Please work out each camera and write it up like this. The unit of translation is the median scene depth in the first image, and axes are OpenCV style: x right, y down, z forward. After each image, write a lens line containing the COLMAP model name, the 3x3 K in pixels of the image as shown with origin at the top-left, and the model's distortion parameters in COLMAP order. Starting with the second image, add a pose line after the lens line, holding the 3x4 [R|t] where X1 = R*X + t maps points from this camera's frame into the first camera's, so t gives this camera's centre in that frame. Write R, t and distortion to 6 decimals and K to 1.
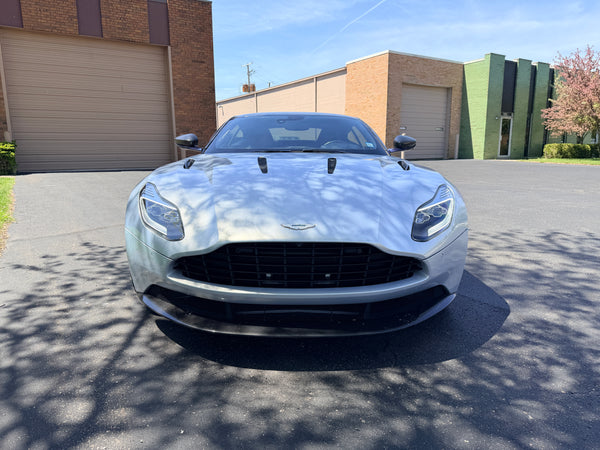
lens RADIAL K [[423.3, 0, 294.5], [0, 423.3, 226.6], [0, 0, 1]] dist [0.032225, -0.045608]
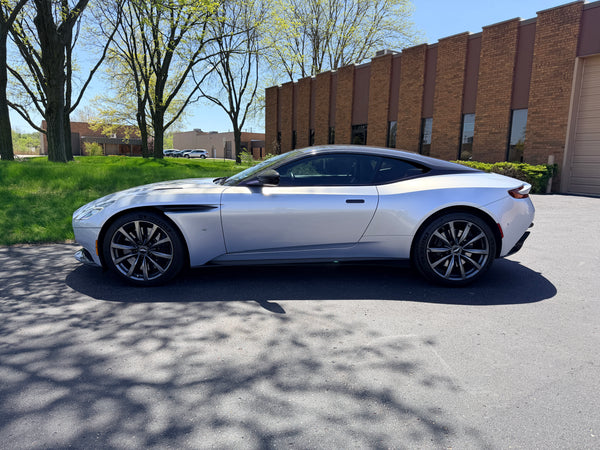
lens RADIAL K [[423.3, 0, 301.6], [0, 423.3, 223.2], [0, 0, 1]] dist [0.032225, -0.045608]
pose [[-0.002408, 0.149544, -0.988752, 0.397903], [-0.197076, 0.969293, 0.147080, -0.079681], [0.980385, 0.195213, 0.027137, 0.338695]]
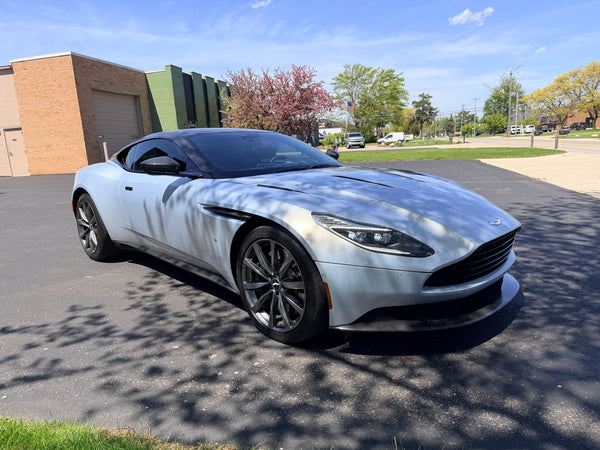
lens RADIAL K [[423.3, 0, 296.3], [0, 423.3, 229.1], [0, 0, 1]] dist [0.032225, -0.045608]
pose [[0.711720, -0.171606, 0.681180, -0.205487], [0.177166, 0.982205, 0.062333, -0.026214], [-0.679755, 0.076318, 0.729457, 0.071180]]
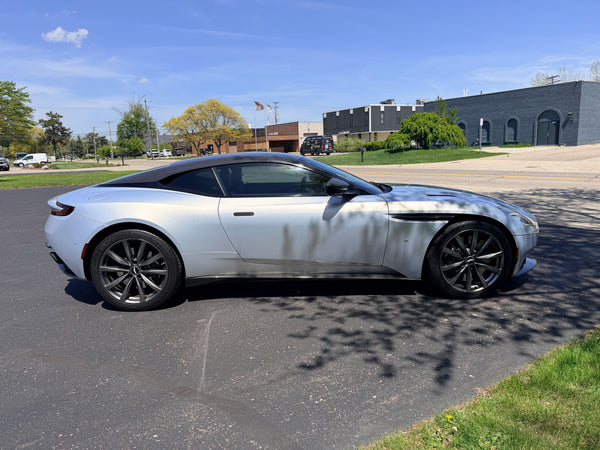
lens RADIAL K [[423.3, 0, 298.7], [0, 423.3, 228.7], [0, 0, 1]] dist [0.032225, -0.045608]
pose [[-0.028353, -0.180740, 0.983122, -0.368361], [0.221387, 0.957957, 0.182498, -0.093031], [-0.974774, 0.222825, 0.012852, 0.340029]]
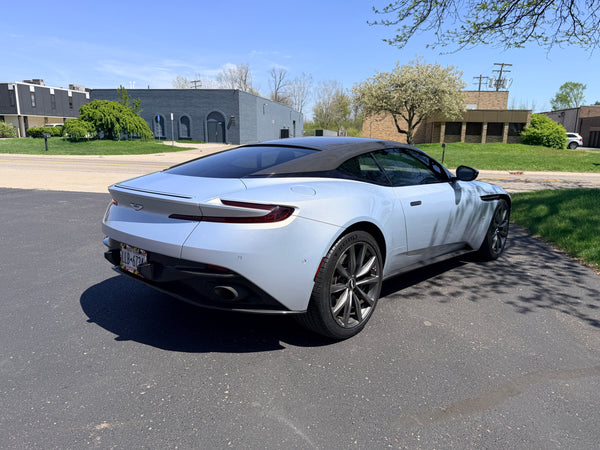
lens RADIAL K [[423.3, 0, 298.4], [0, 423.3, 227.0], [0, 0, 1]] dist [0.032225, -0.045608]
pose [[-0.742725, -0.149280, 0.652744, -0.199031], [0.101744, 0.938353, 0.330367, -0.143744], [-0.661821, 0.311785, -0.681750, 0.629241]]
